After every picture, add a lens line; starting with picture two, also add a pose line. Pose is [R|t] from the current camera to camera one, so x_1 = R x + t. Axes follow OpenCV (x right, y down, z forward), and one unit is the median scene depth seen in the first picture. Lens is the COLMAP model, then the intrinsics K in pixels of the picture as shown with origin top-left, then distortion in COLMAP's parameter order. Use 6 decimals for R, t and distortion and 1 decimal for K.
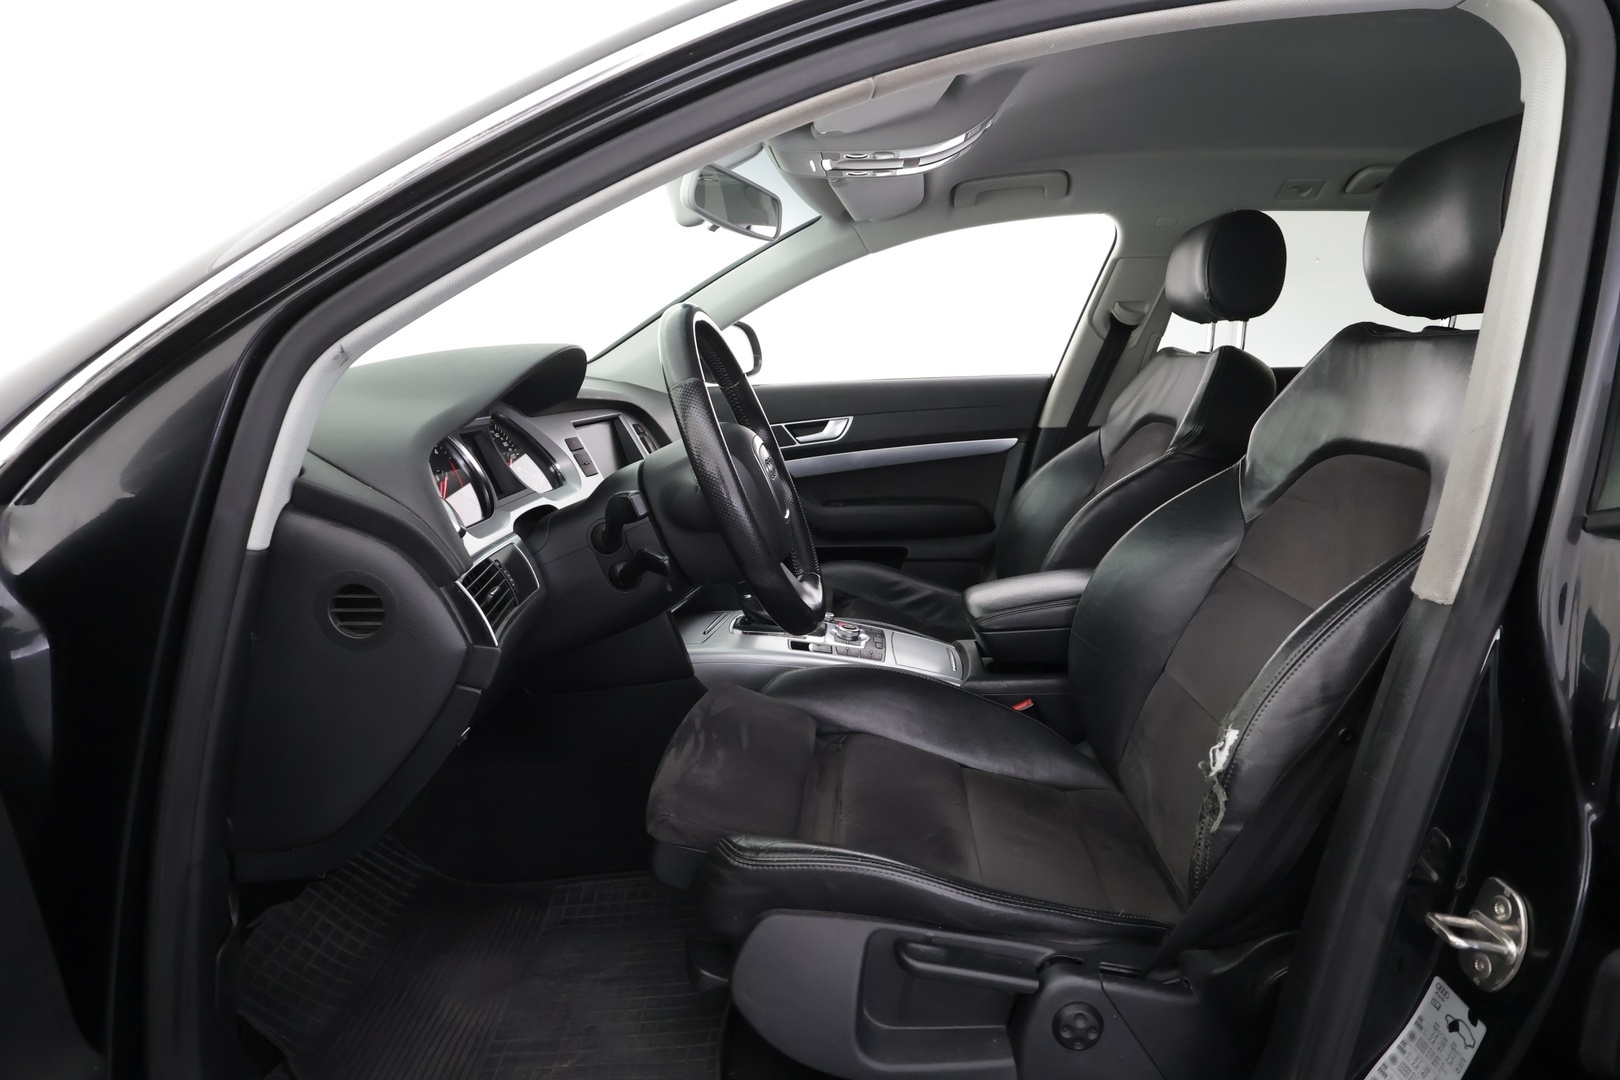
lens RADIAL K [[955.7, 0, 817.0], [0, 955.7, 544.9], [0, 0, 1]] dist [0.005132, 0.001125]
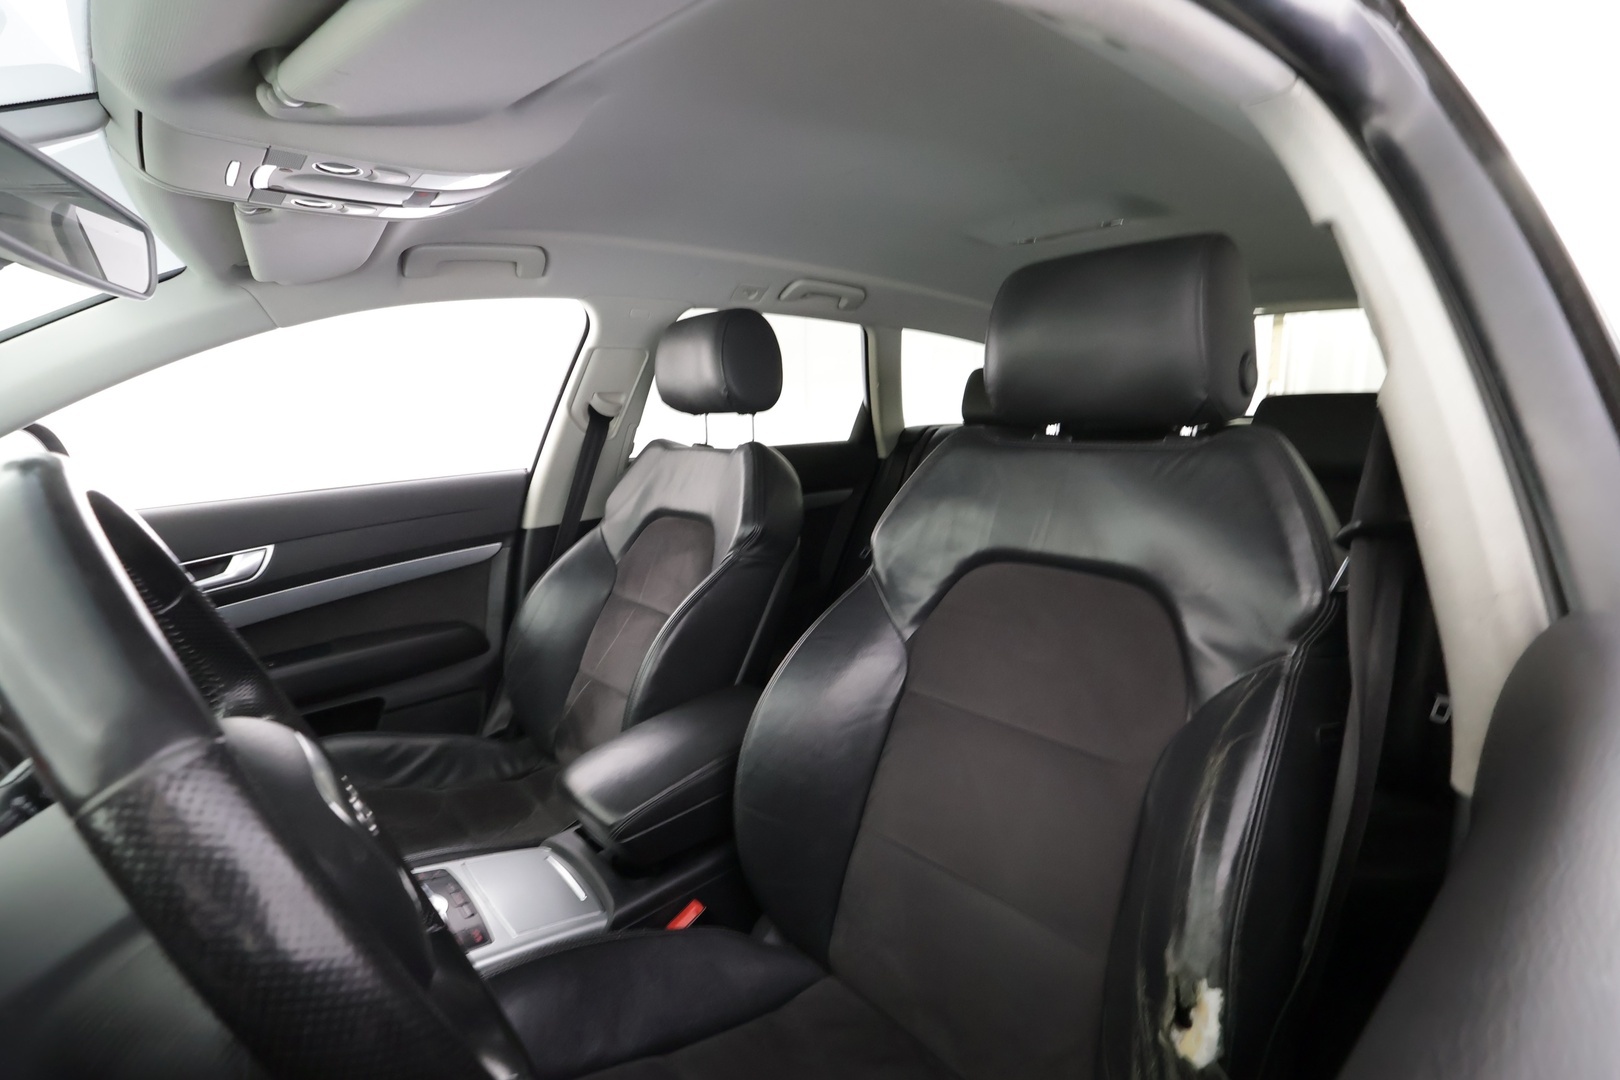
lens RADIAL K [[749.3, 0, 812.5], [0, 749.3, 537.8], [0, 0, 1]] dist [-0.005762, -0.000478]
pose [[0.715640, -0.134929, 0.685313, -0.063917], [0.159107, 0.986860, 0.028151, -0.097226], [-0.680106, 0.088892, 0.727705, 0.320533]]
